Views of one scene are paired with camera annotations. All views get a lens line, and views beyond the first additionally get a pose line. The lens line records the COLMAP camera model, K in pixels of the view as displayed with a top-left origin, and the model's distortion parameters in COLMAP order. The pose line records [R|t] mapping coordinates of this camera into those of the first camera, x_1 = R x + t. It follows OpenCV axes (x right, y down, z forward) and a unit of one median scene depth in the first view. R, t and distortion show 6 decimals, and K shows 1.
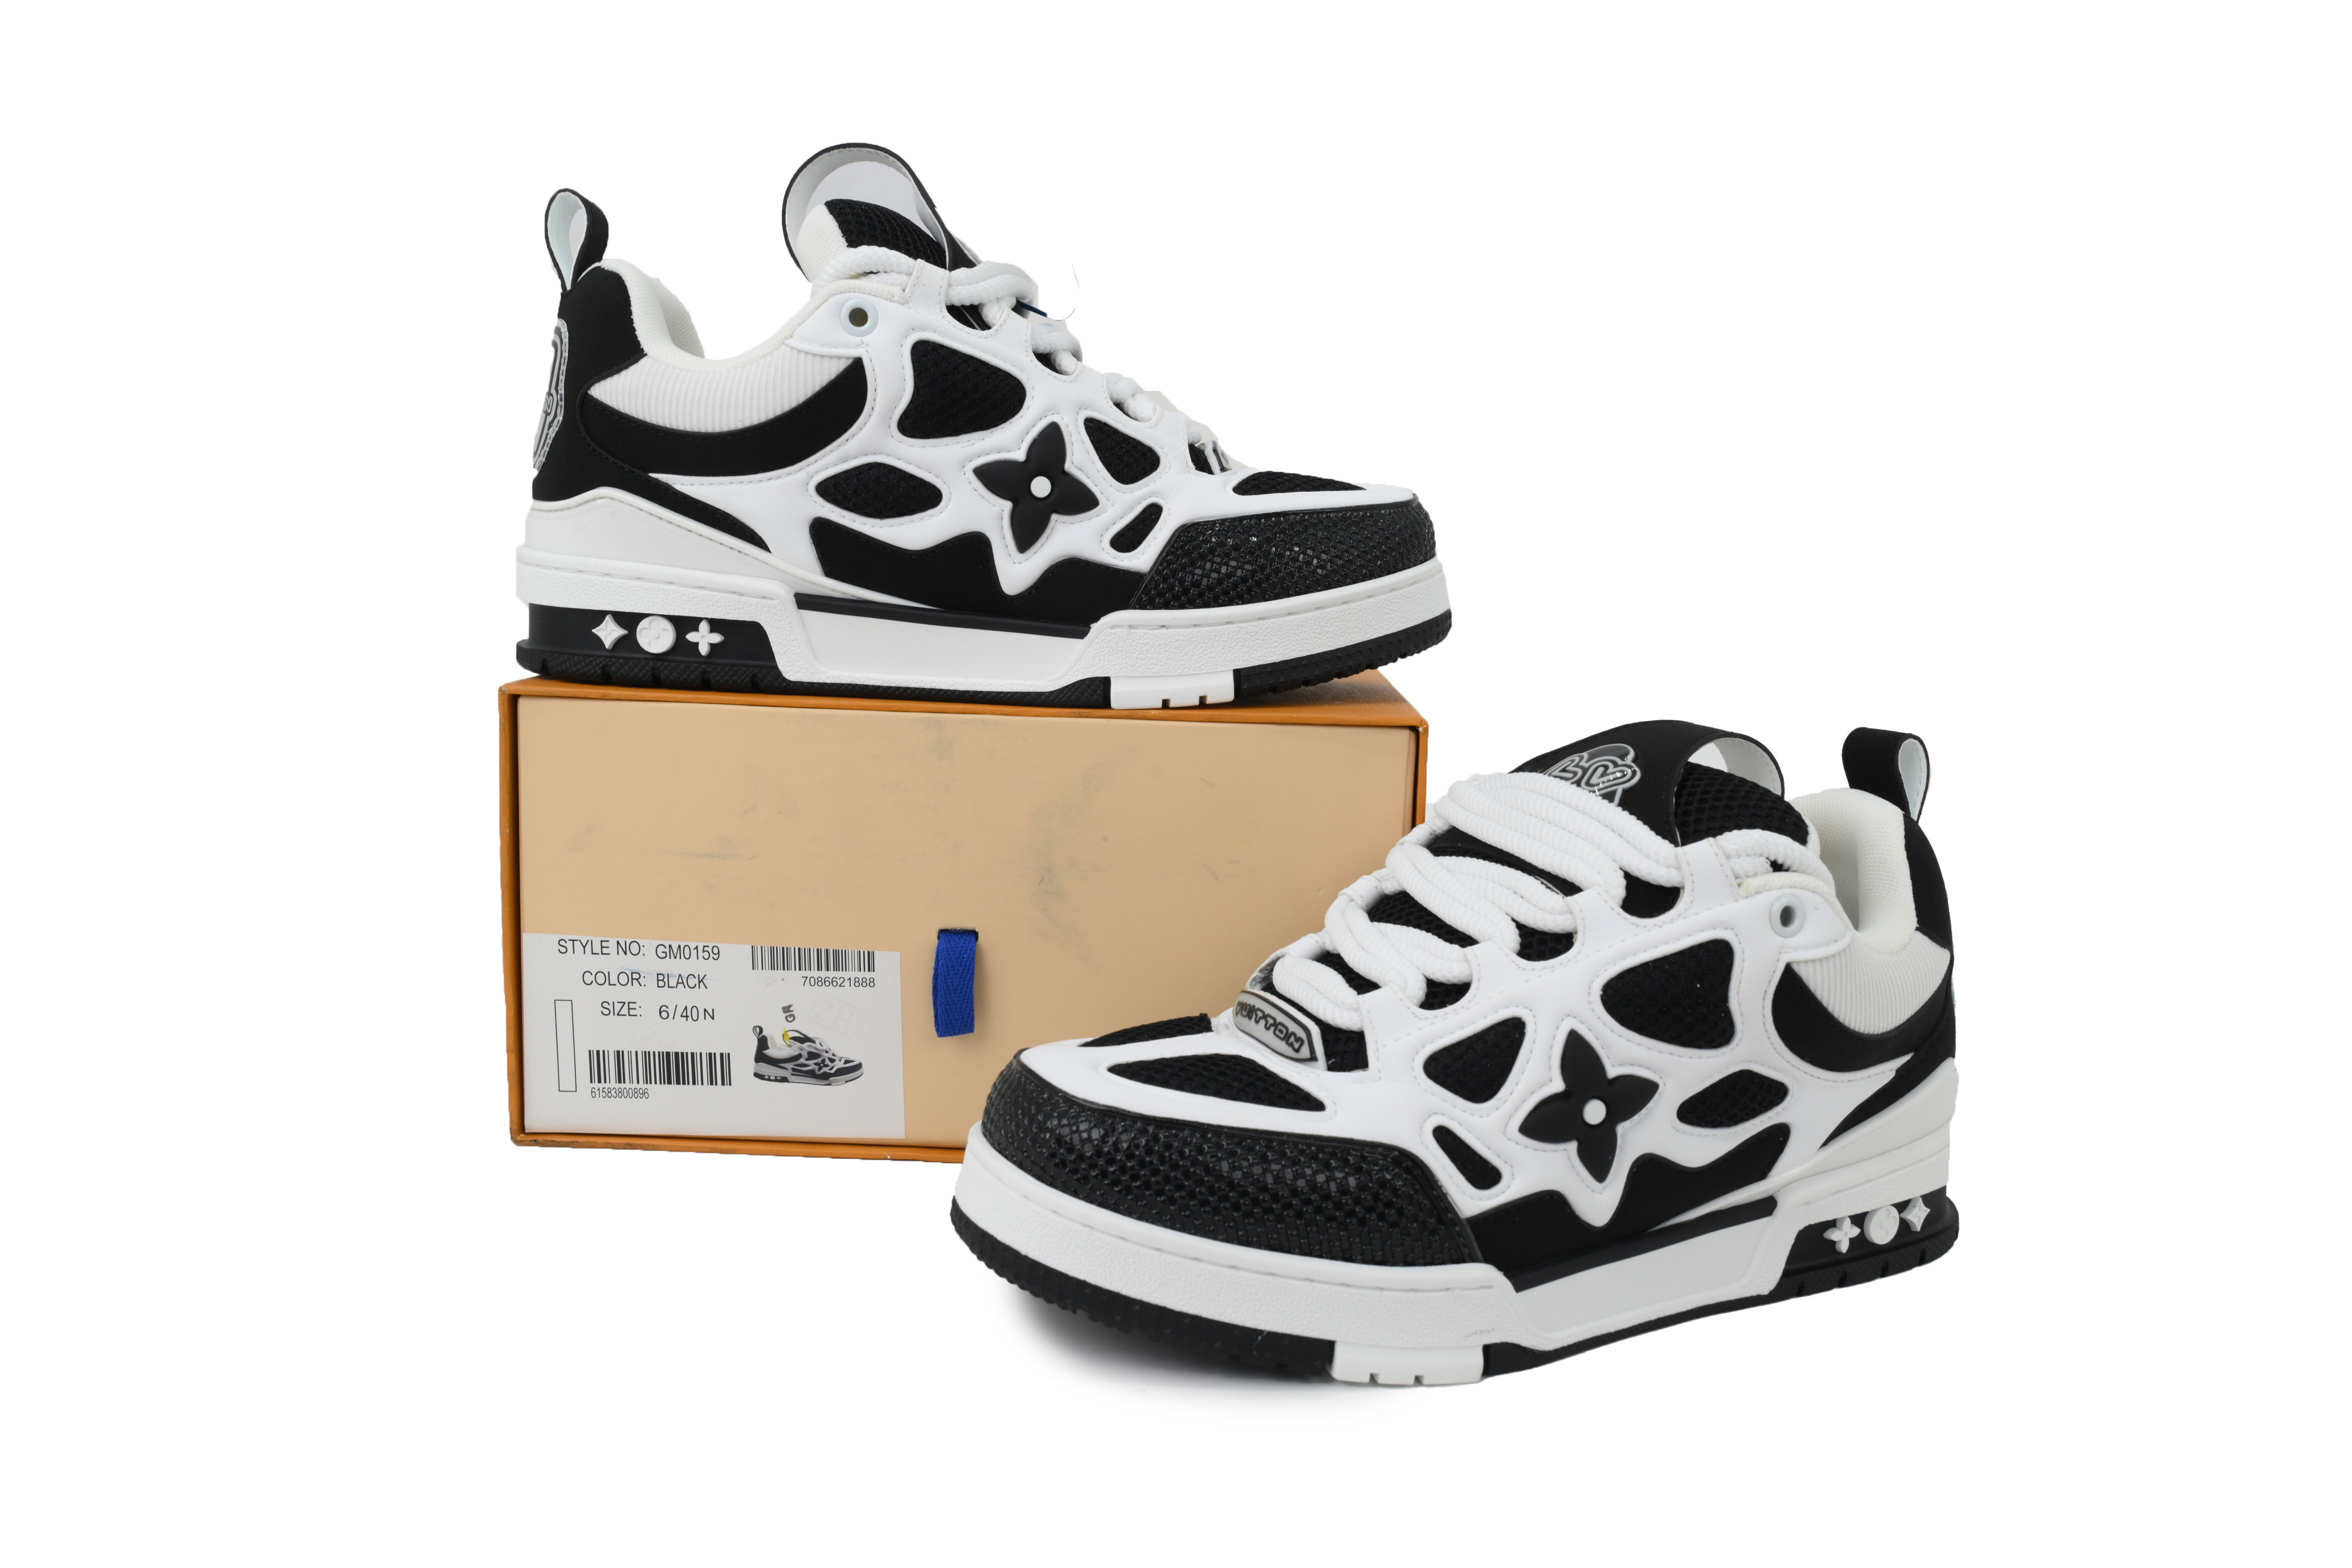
lens RADIAL K [[1827.2, 0, 1176.0], [0, 1827.2, 784.0], [0, 0, 1]] dist [0.003074, 0.000220]
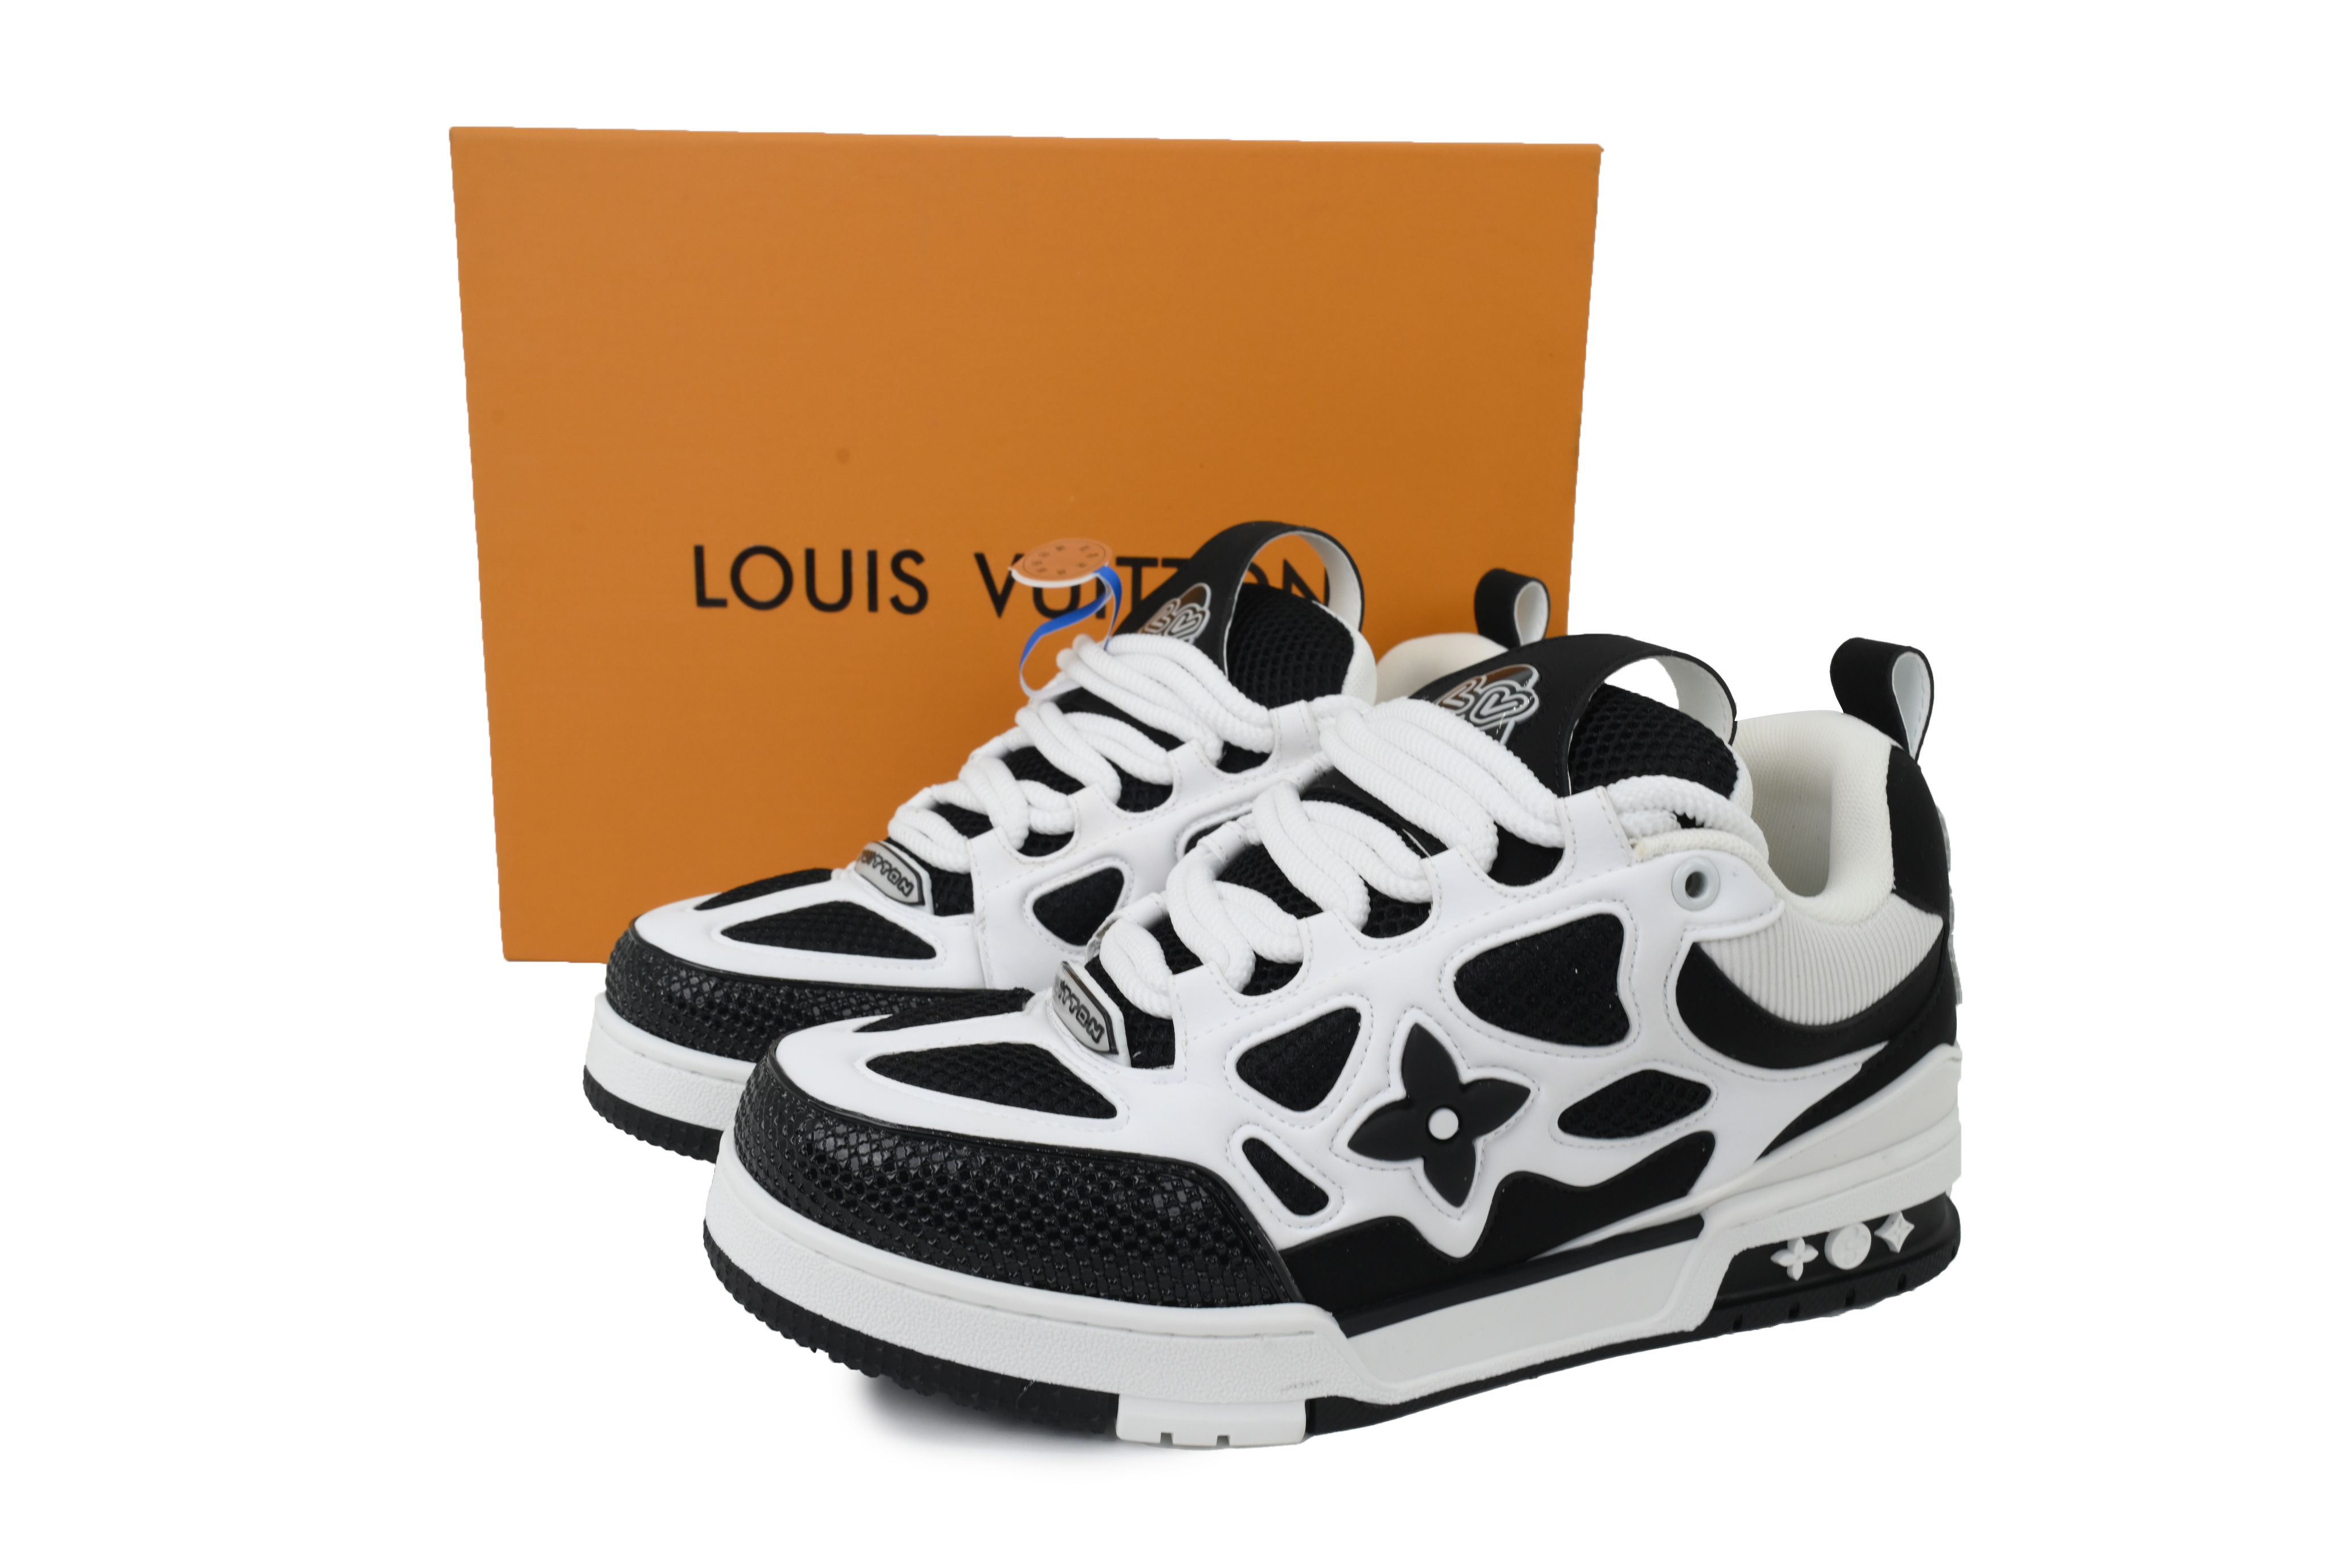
lens RADIAL K [[1827.2, 0, 1176.0], [0, 1827.2, 784.0], [0, 0, 1]] dist [0.003074, 0.000220]
pose [[0.994979, -0.001145, -0.100082, 0.187159], [0.007432, 0.998019, 0.062466, -0.023354], [0.099812, -0.062896, 0.993016, 0.182682]]
